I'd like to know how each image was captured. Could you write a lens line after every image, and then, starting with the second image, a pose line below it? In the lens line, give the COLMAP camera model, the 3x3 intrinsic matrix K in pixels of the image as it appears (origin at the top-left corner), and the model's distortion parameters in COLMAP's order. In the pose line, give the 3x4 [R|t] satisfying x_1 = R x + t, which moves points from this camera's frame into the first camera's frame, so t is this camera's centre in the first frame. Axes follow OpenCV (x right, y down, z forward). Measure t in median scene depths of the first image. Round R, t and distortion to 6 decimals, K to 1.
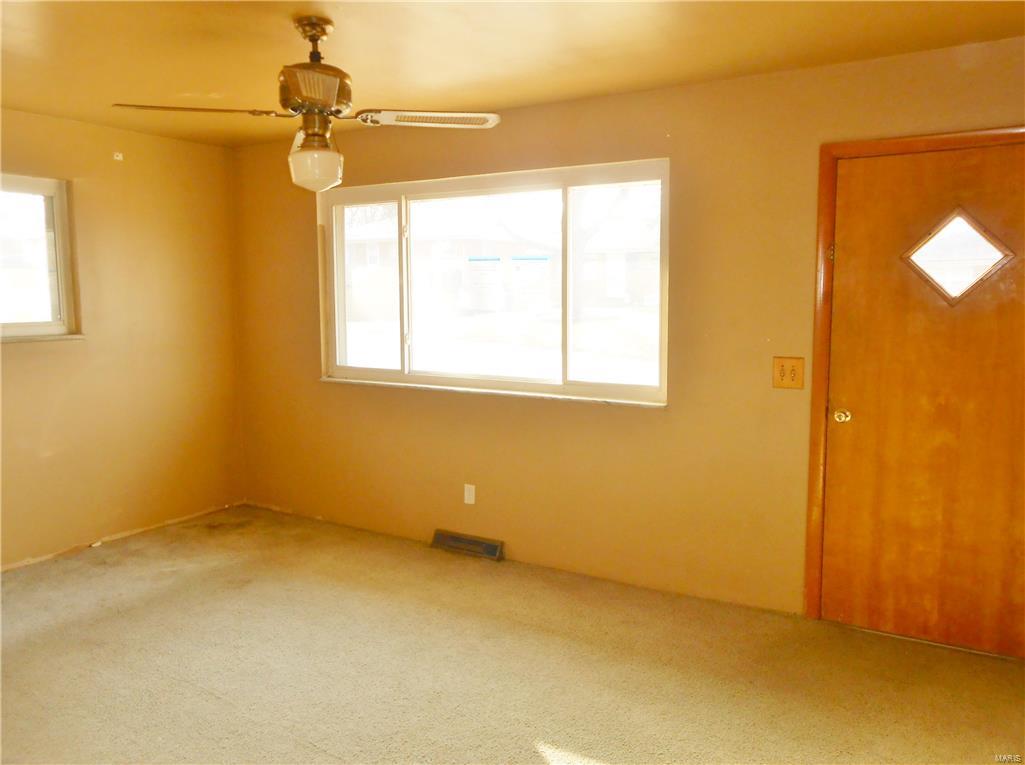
lens RADIAL K [[793.9, 0, 512.5], [0, 793.9, 382.5], [0, 0, 1]] dist [-0.020609, 0.009569]
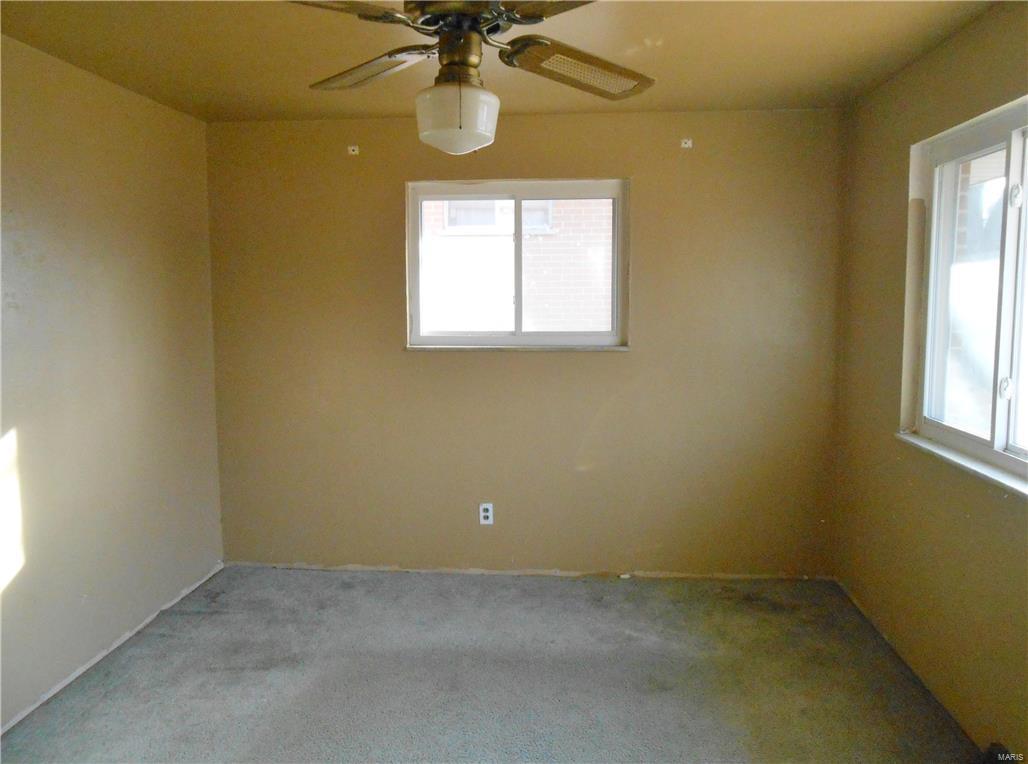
lens RADIAL K [[803.2, 0, 514.0], [0, 803.2, 382.0], [0, 0, 1]] dist [0.013313, 0.005469]
pose [[0.475792, 0.094918, -0.874421, 0.207574], [-0.101205, 0.993465, 0.052773, -0.055126], [0.873716, 0.063387, 0.482288, 0.430484]]
